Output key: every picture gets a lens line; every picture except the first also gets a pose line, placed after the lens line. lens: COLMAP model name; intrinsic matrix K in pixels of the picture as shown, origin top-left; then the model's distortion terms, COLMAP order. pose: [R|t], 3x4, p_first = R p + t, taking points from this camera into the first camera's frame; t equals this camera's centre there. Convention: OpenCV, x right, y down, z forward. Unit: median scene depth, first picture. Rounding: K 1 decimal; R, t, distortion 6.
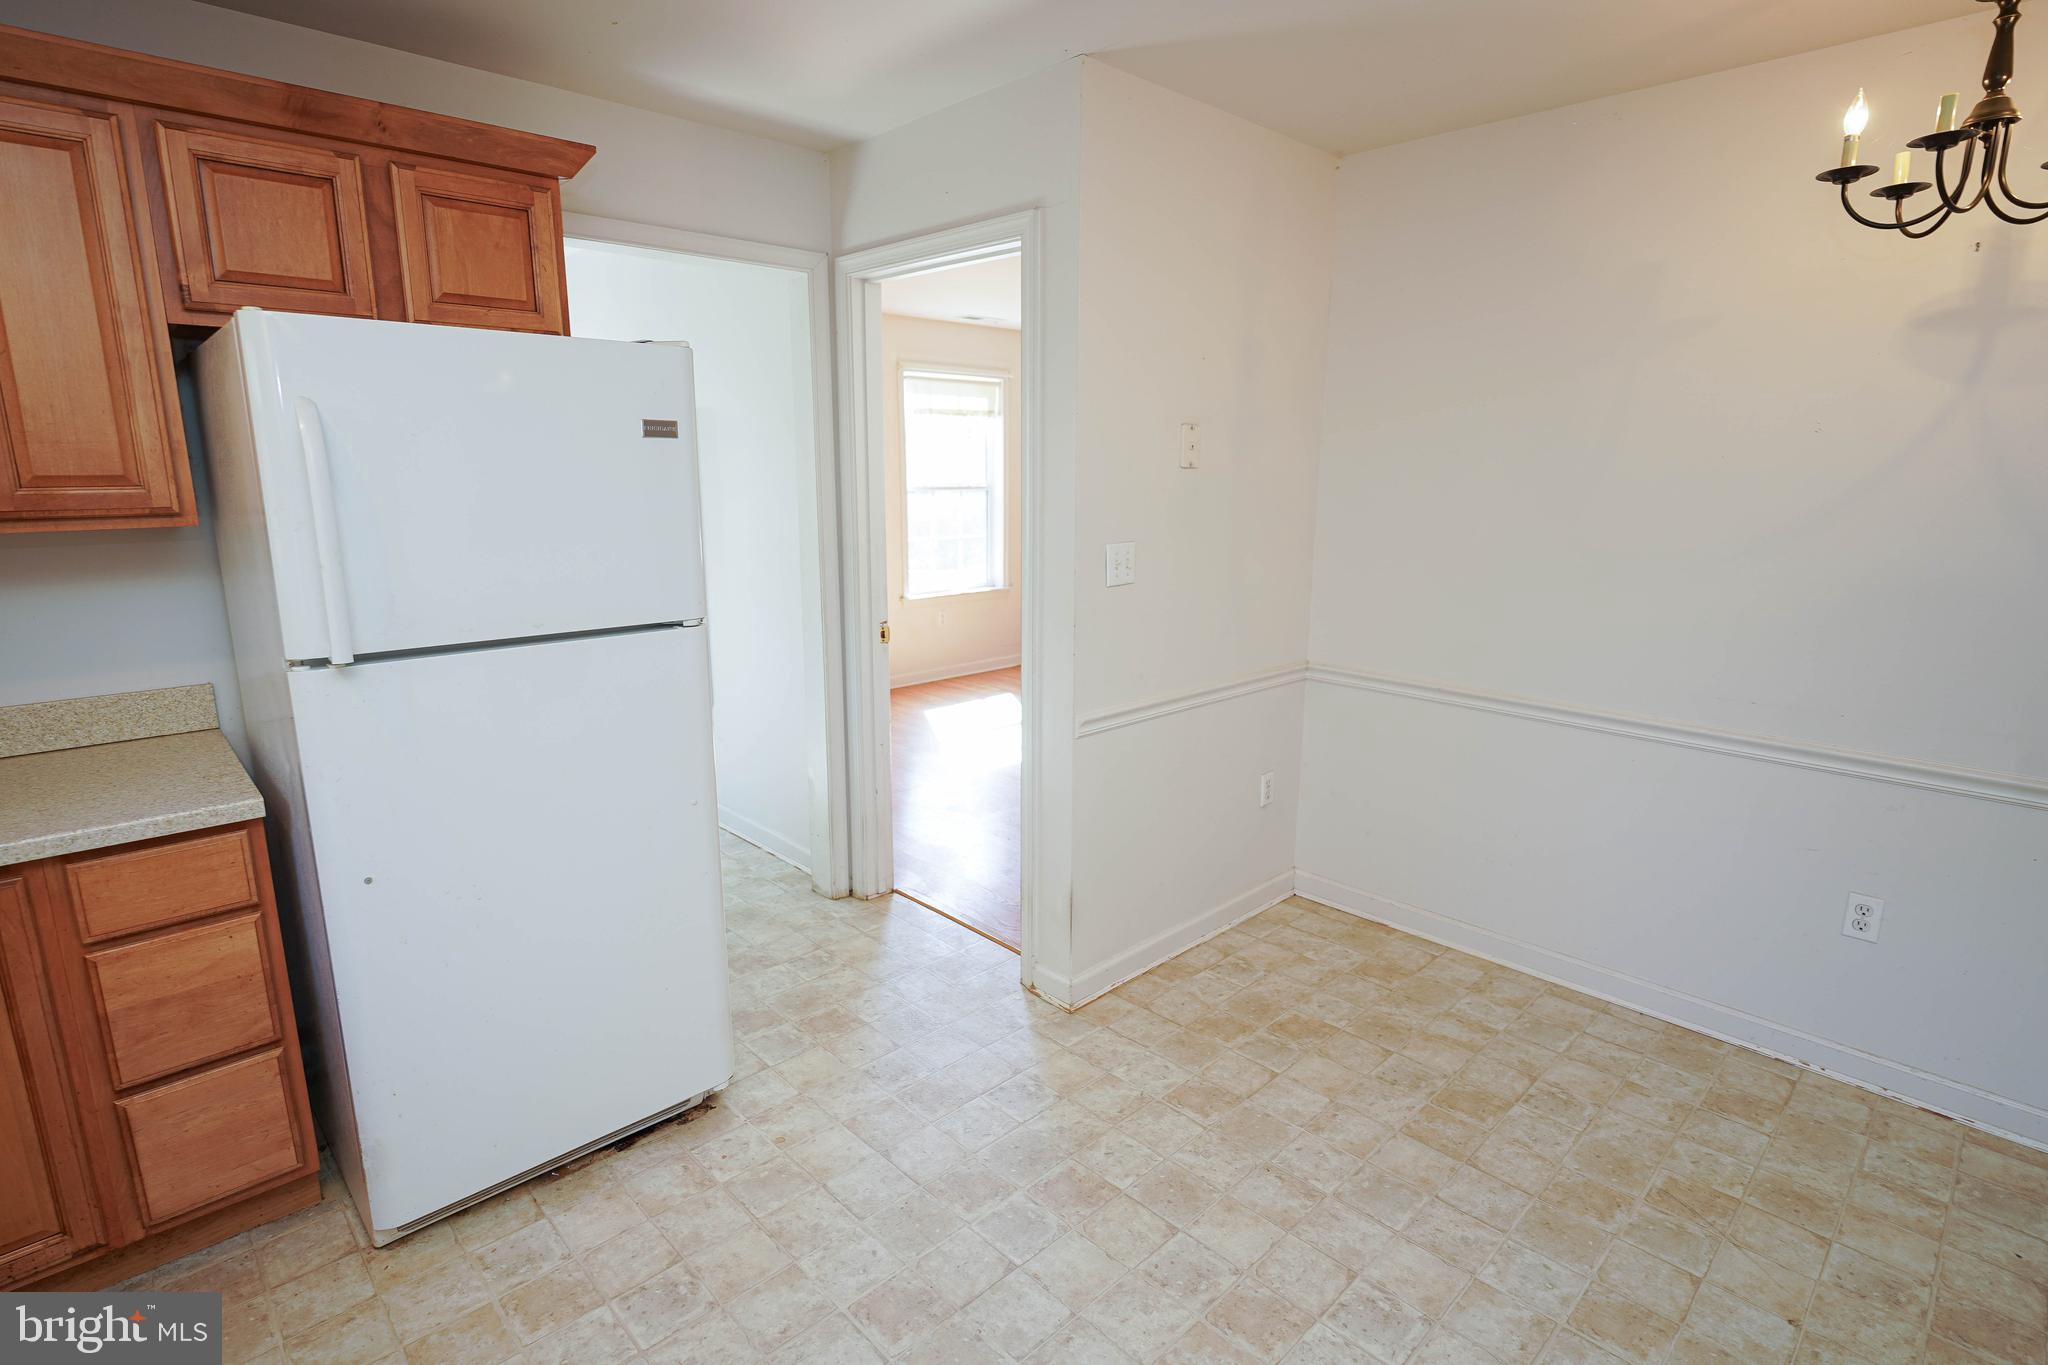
lens RADIAL K [[1041.5, 0, 1024.0], [0, 1041.5, 682.5], [0, 0, 1]] dist [-0.020980, 0.016139]
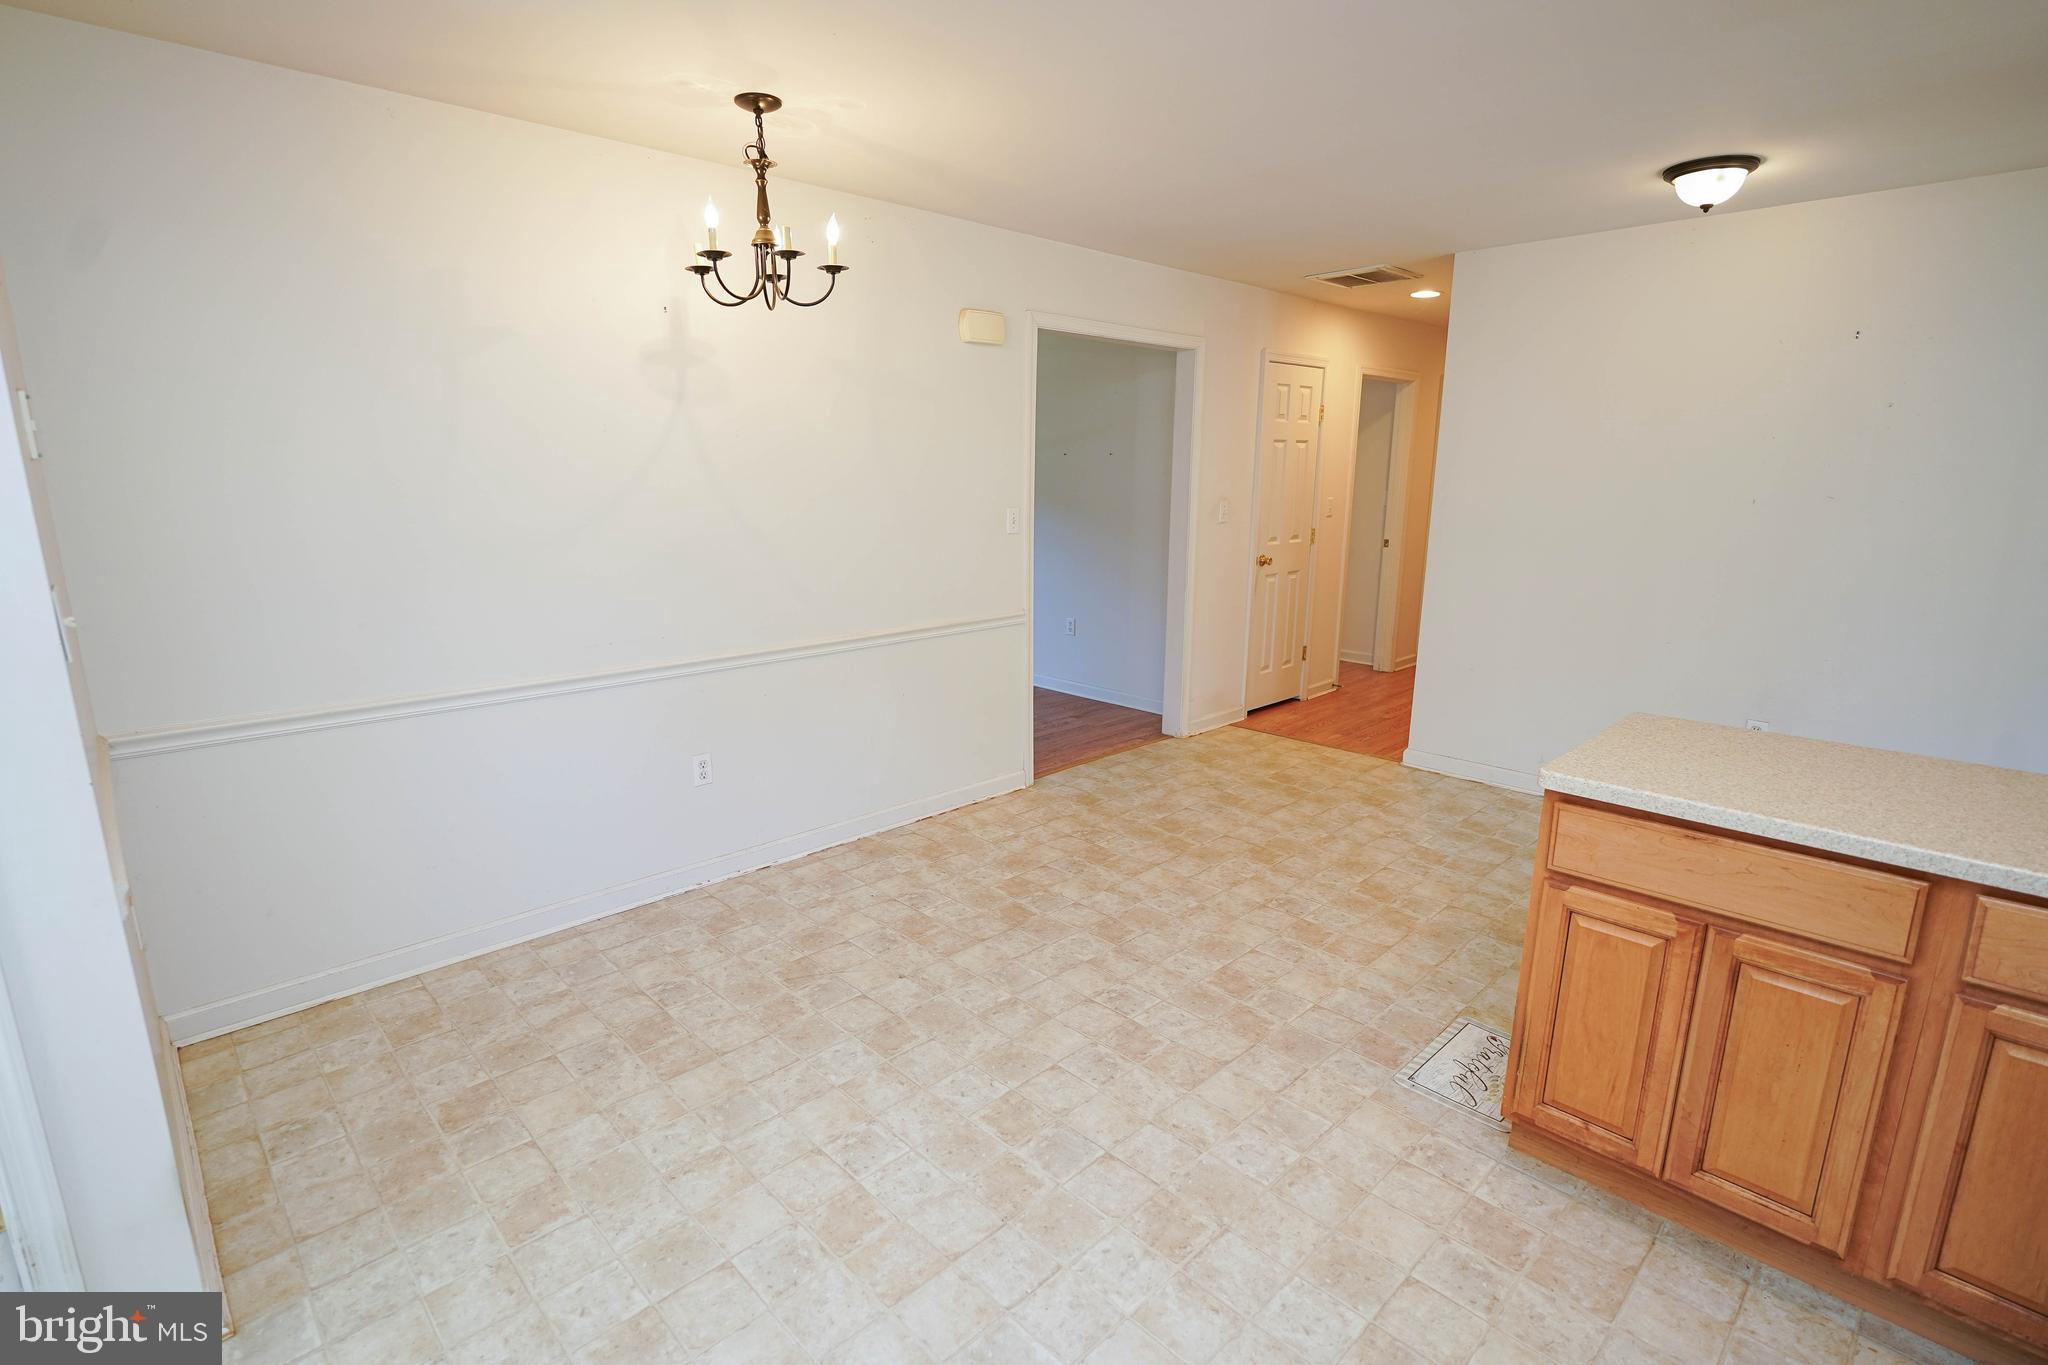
lens RADIAL K [[939.3, 0, 1017.1], [0, 939.3, 707.7], [0, 0, 1]] dist [-0.012603, 0.012111]
pose [[0.007470, -0.255142, 0.966875, -0.463912], [0.203157, 0.947124, 0.248361, -0.102133], [-0.979118, 0.194572, 0.058909, 0.481403]]
